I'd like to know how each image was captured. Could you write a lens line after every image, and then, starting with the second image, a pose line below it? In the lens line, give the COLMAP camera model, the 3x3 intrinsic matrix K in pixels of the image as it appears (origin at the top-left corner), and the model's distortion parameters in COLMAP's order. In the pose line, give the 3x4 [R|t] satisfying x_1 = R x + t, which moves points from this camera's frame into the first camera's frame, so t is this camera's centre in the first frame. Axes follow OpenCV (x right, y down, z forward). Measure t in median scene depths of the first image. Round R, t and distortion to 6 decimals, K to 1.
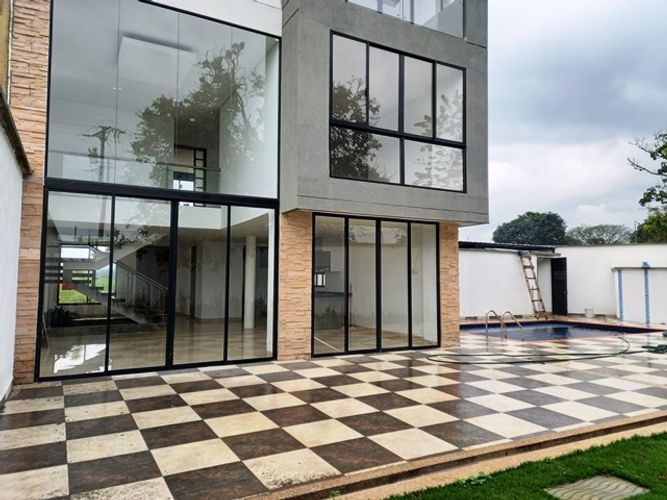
lens RADIAL K [[481.7, 0, 333.5], [0, 481.7, 250.0], [0, 0, 1]] dist [-0.087526, -0.000416]
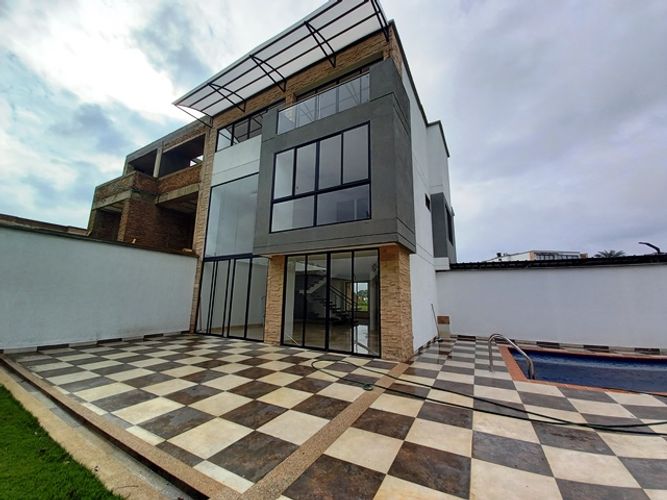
lens RADIAL K [[261.3, 0, 331.5], [0, 261.3, 245.7], [0, 0, 1]] dist [0.001705, -0.006079]
pose [[0.520447, -0.184820, -0.833653, 0.753628], [0.016525, 0.978292, -0.206570, 0.075922], [0.853734, 0.093732, 0.512203, 0.610556]]
